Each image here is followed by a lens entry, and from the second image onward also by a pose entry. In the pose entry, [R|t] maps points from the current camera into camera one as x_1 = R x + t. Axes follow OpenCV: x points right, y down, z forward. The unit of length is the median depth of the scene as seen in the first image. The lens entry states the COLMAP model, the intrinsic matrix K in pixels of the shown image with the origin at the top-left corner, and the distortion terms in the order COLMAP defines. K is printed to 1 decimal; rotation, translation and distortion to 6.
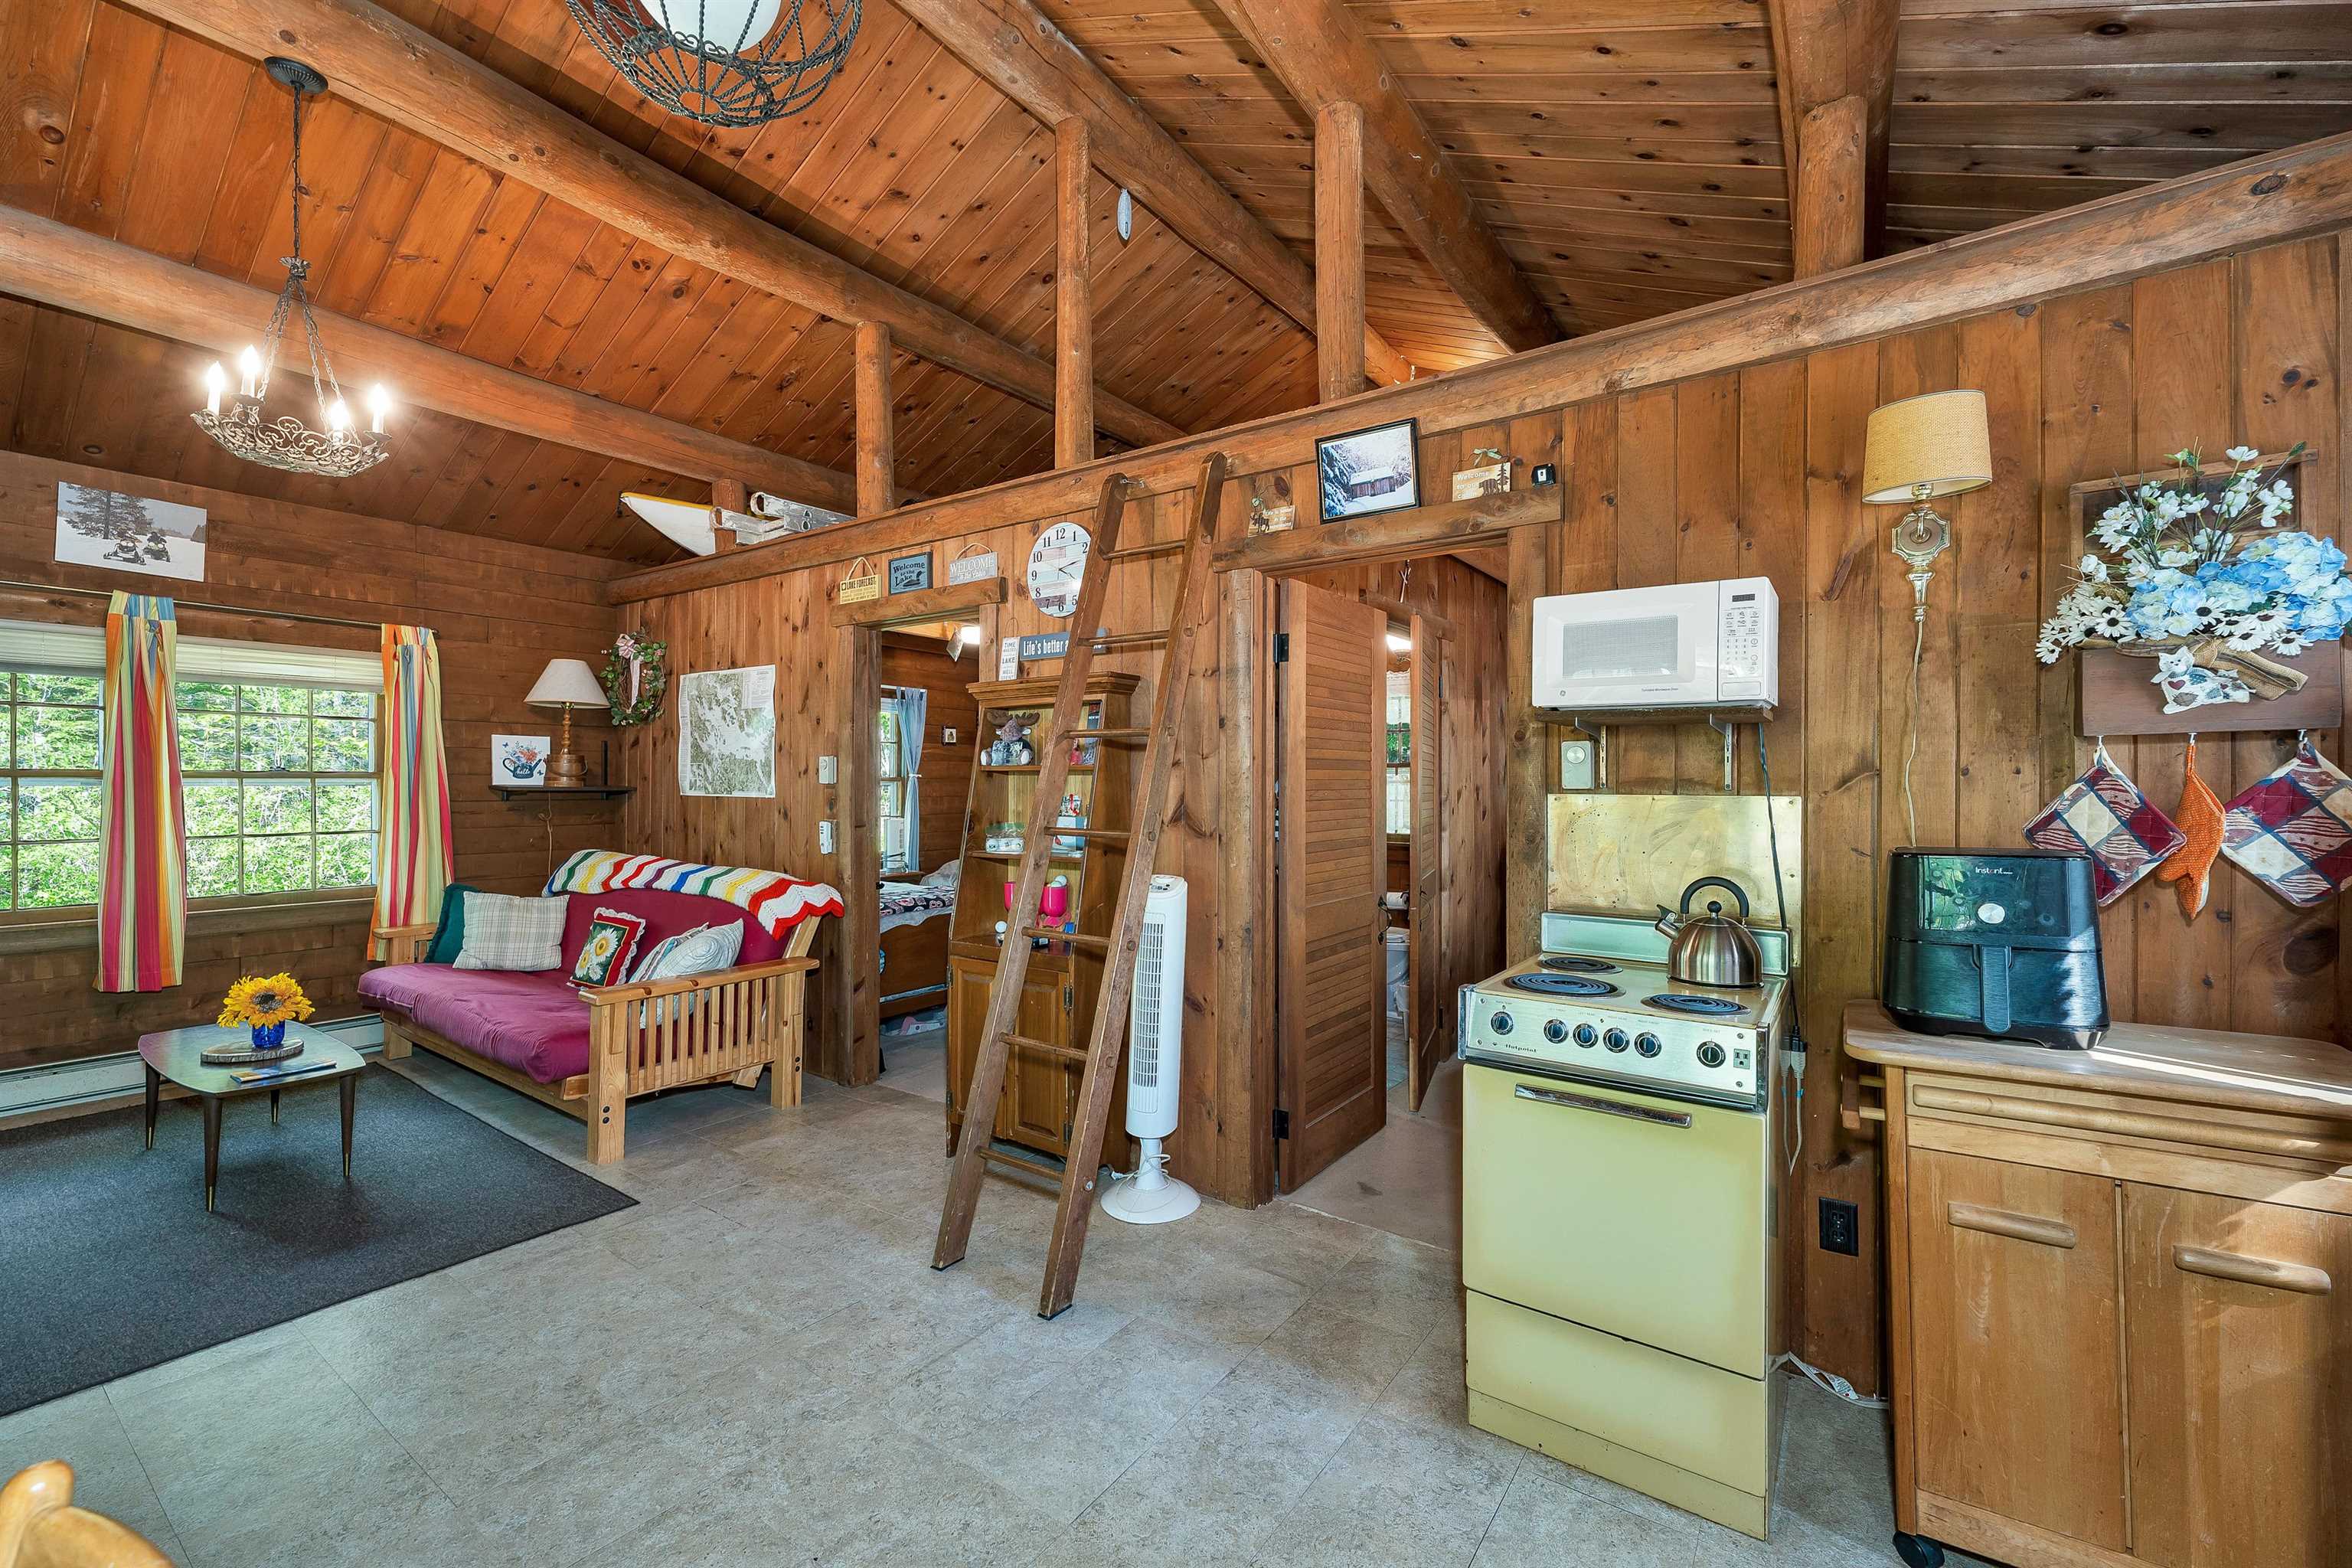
lens RADIAL K [[971.0, 0, 1169.1], [0, 971.0, 766.5], [0, 0, 1]] dist [0.000981, -0.000877]
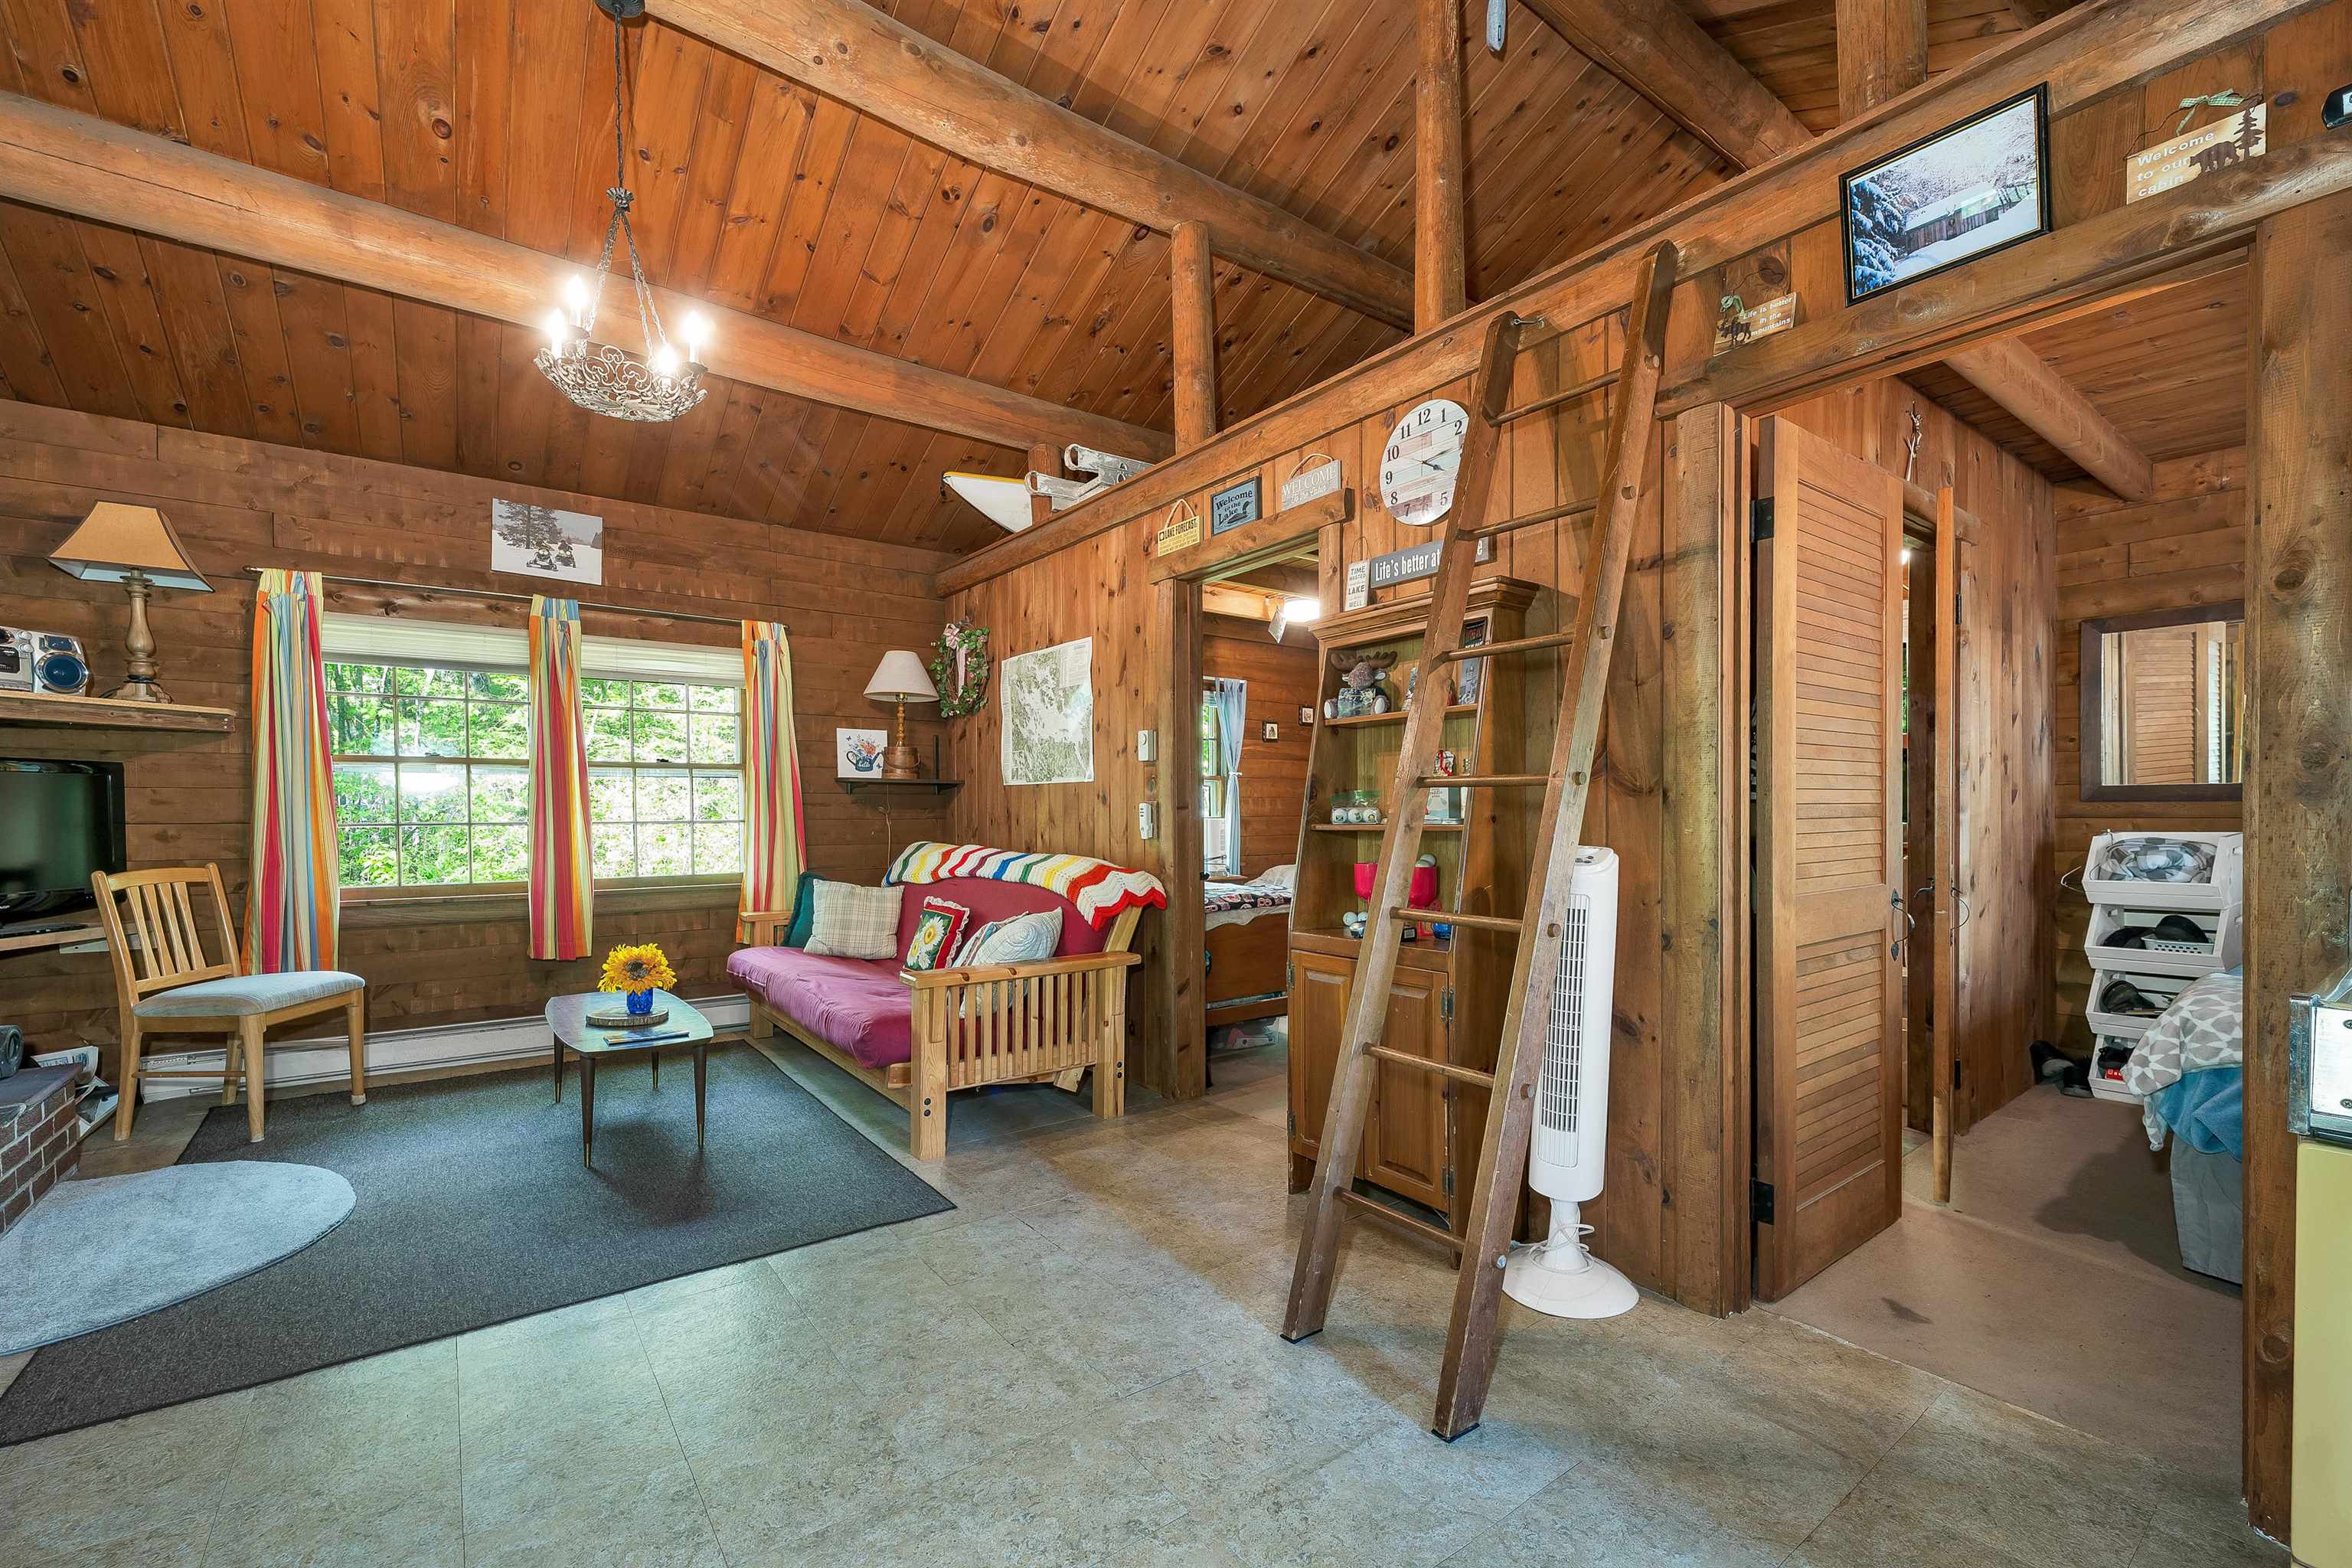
lens RADIAL K [[971.0, 0, 1171.6], [0, 971.0, 807.4], [0, 0, 1]] dist [0.000981, -0.000877]
pose [[0.951849, -0.009306, -0.306425, -0.069001], [0.011719, 0.999913, 0.006035, 0.068700], [0.306342, -0.009335, 0.951876, 0.188953]]
